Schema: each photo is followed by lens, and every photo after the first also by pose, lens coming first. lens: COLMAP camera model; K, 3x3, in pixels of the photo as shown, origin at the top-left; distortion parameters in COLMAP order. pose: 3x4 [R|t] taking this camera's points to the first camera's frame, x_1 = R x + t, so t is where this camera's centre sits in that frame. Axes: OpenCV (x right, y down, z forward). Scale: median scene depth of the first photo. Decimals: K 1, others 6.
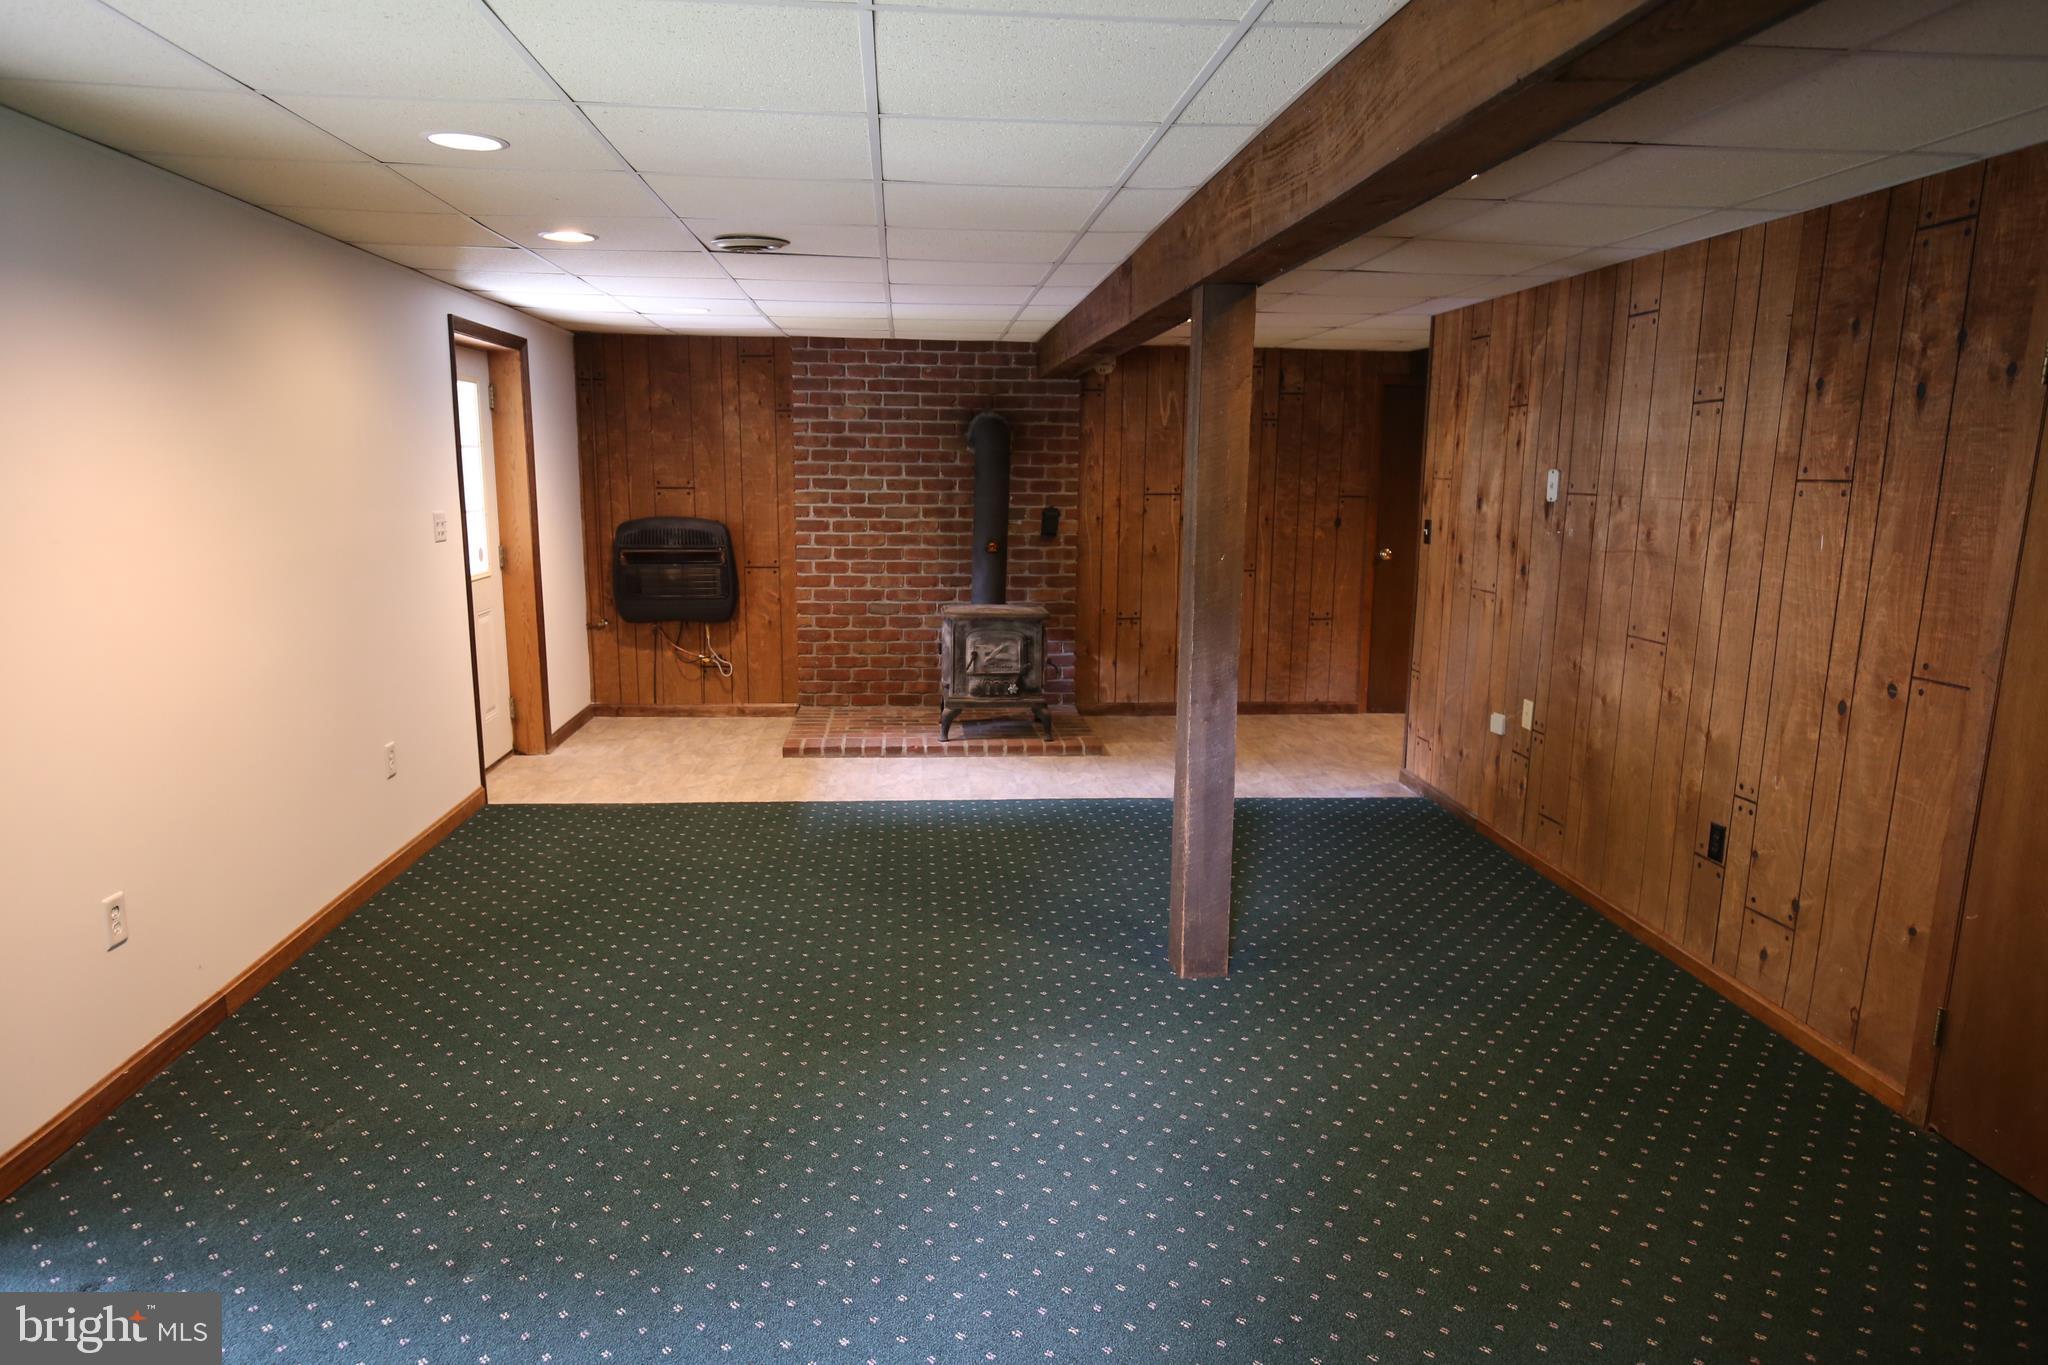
lens RADIAL K [[1272.4, 0, 1026.4], [0, 1272.4, 686.5], [0, 0, 1]] dist [-0.000449, 0.000376]
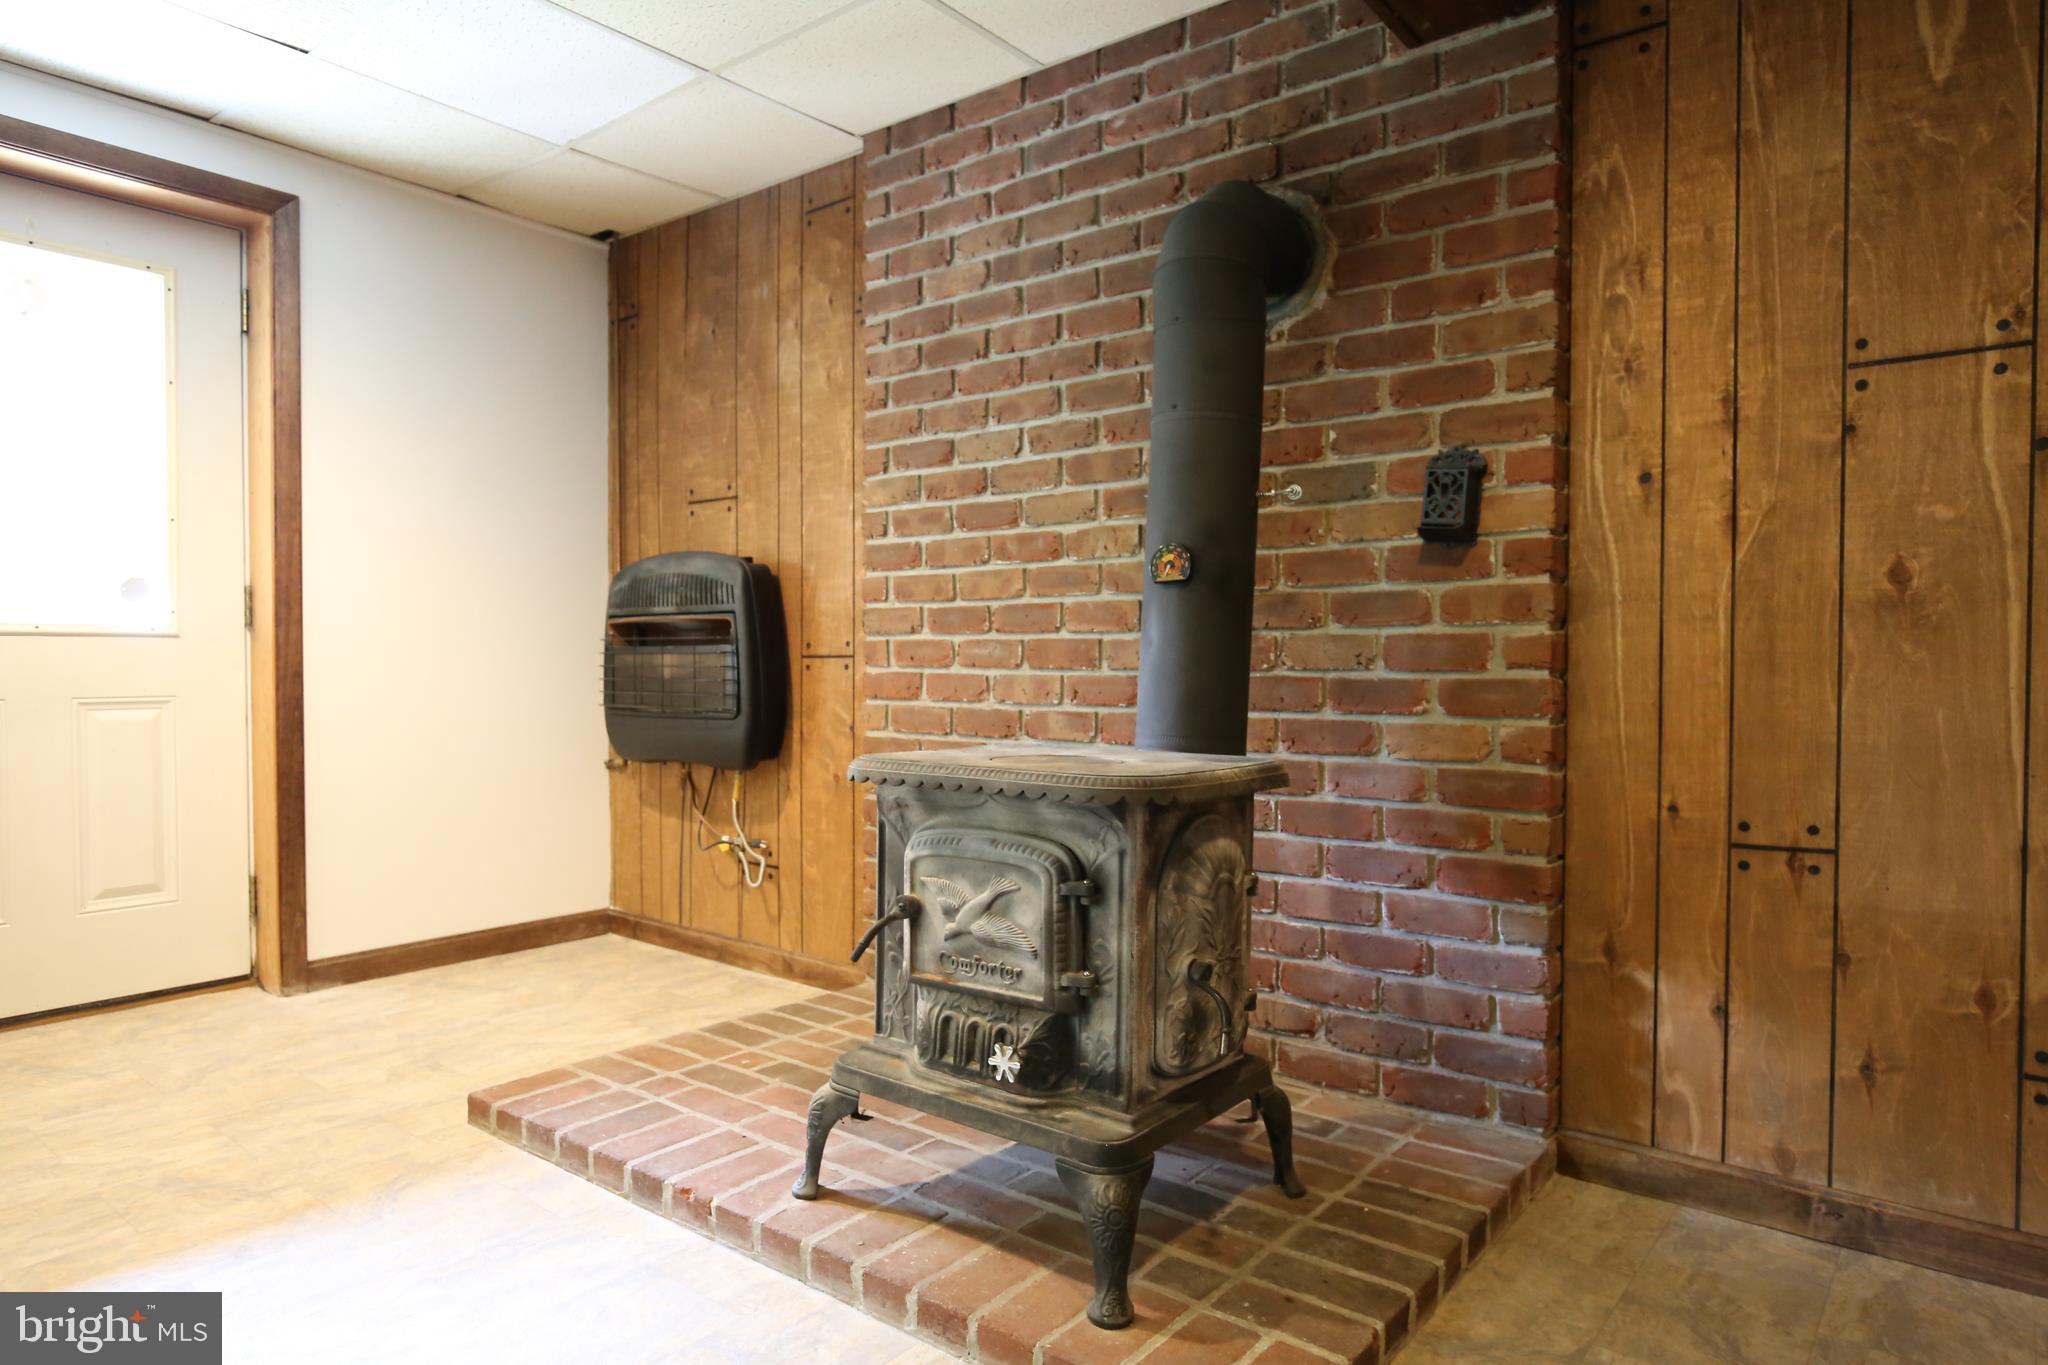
lens RADIAL K [[1229.1, 0, 1019.0], [0, 1229.1, 686.8], [0, 0, 1]] dist [-0.009007, -0.000067]
pose [[0.711915, 0.003997, -0.702254, 0.151375], [-0.116282, 0.986851, -0.112265, -0.041611], [0.692571, 0.161583, 0.703019, 0.741452]]
